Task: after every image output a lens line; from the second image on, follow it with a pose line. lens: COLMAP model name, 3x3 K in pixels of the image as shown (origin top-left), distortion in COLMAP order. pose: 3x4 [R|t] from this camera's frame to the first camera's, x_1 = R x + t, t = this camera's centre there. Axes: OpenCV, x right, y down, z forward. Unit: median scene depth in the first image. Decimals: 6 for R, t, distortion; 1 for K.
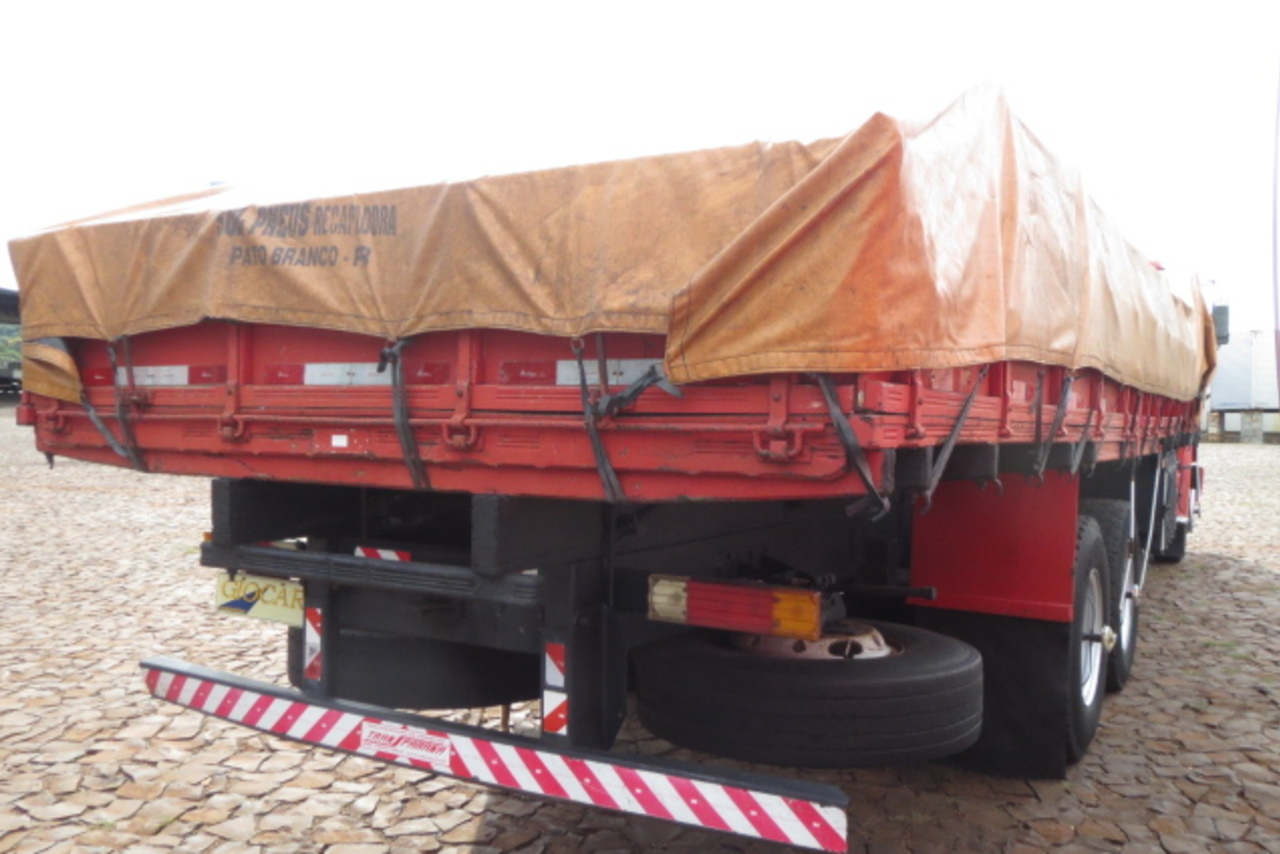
lens RADIAL K [[1091.6, 0, 640.0], [0, 1091.6, 427.0], [0, 0, 1]] dist [-0.005716, 0.001573]
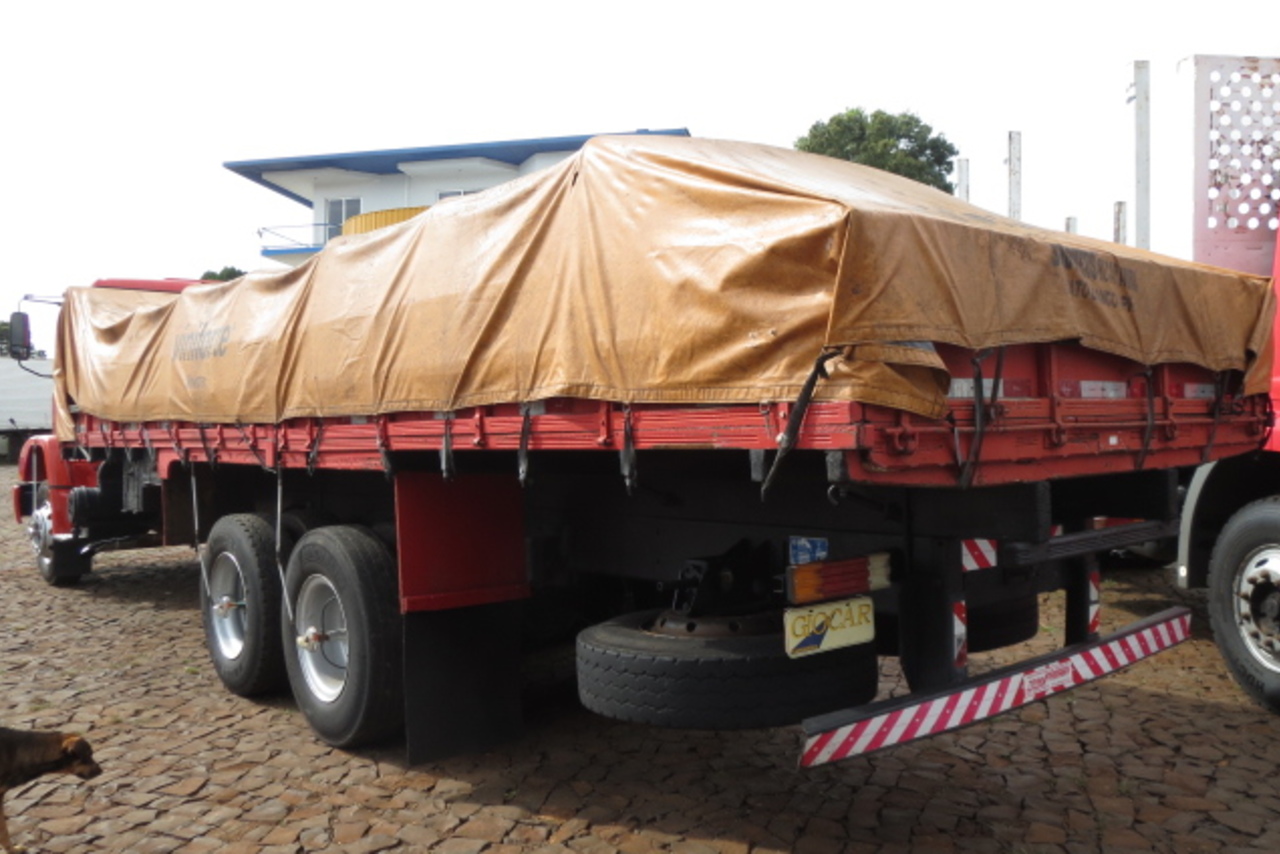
lens RADIAL K [[1068.6, 0, 631.7], [0, 1068.6, 438.1], [0, 0, 1]] dist [-0.015247, 0.011262]
pose [[0.324333, -0.026271, 0.945578, -1.530862], [0.045275, 0.998900, 0.012223, -0.029218], [-0.944859, 0.038846, 0.325166, 1.031410]]
